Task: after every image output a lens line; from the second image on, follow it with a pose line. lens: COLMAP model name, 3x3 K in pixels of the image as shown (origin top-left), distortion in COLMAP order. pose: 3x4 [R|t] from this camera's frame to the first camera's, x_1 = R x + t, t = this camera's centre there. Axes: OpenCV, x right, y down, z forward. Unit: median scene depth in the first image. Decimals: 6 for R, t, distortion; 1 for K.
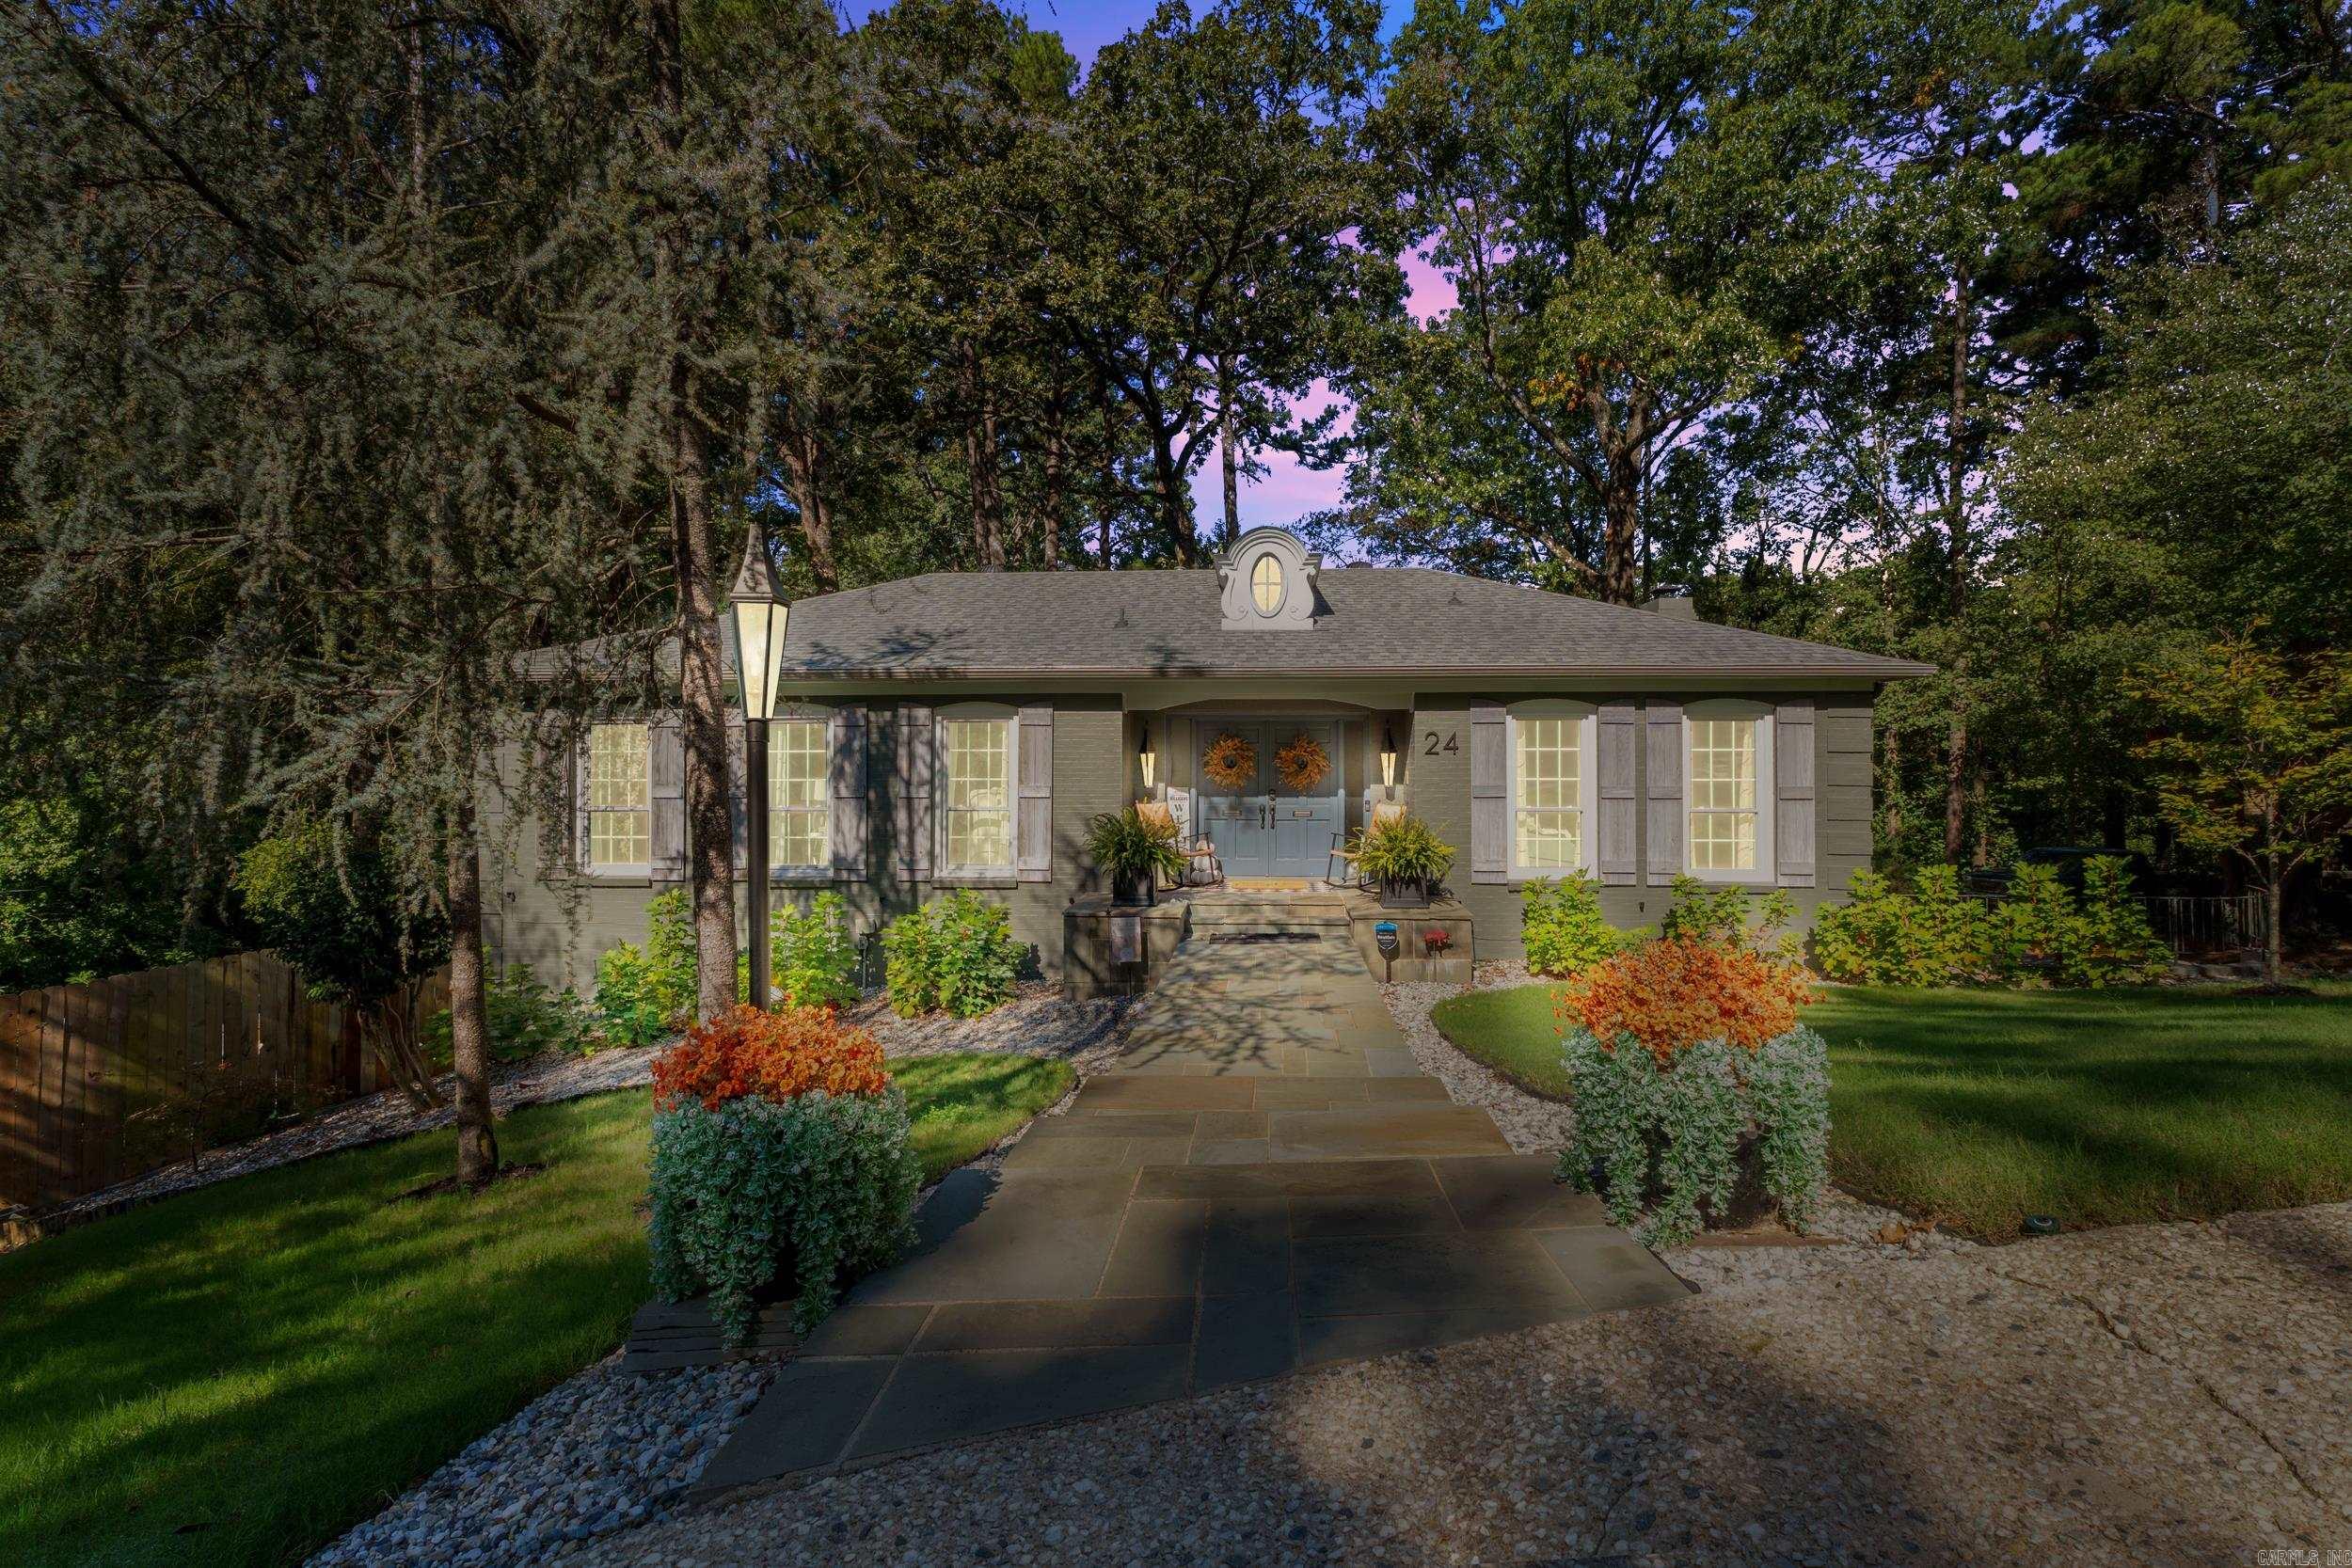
lens RADIAL K [[1001.6, 0, 1177.5], [0, 1001.6, 793.4], [0, 0, 1]] dist [0.001934, 0.000272]
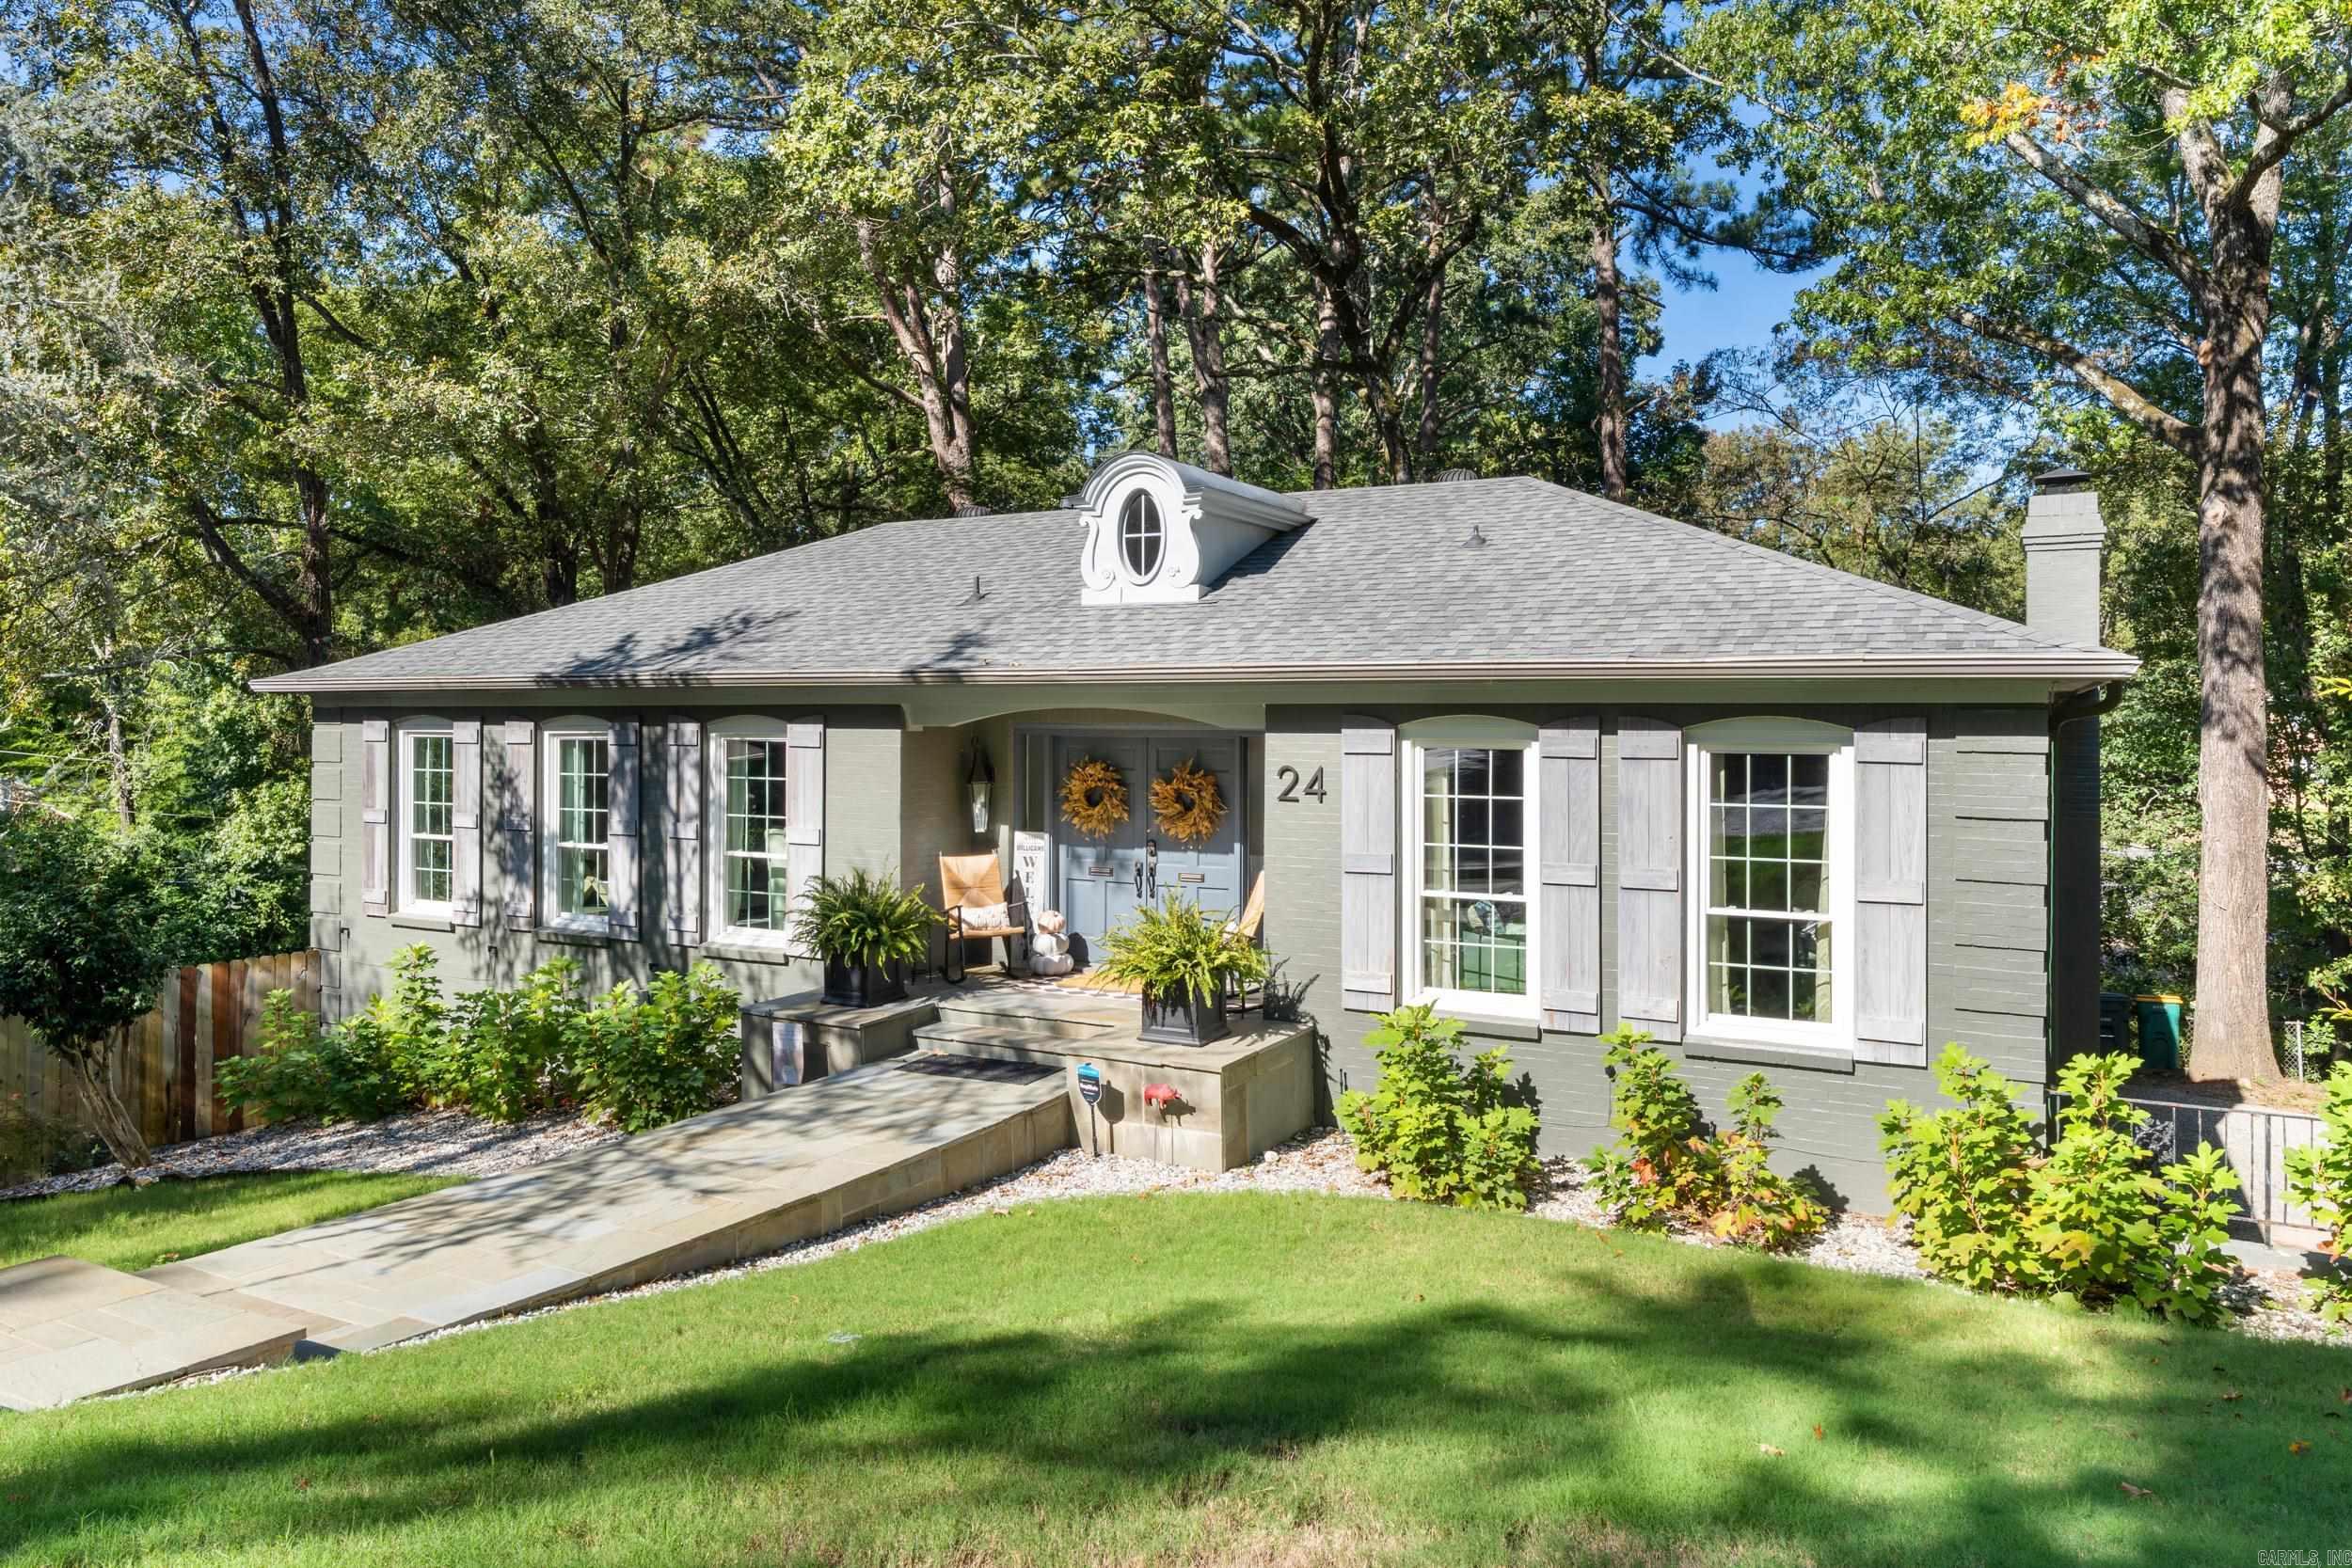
lens RADIAL K [[1461.4, 0, 1175.8], [0, 1461.4, 770.0], [0, 0, 1]] dist [0.012410, 0.002729]
pose [[0.915123, 0.016673, -0.402830, 0.540073], [-0.017025, 0.999851, 0.002706, -0.057239], [0.402816, 0.004382, 0.915271, 0.115678]]
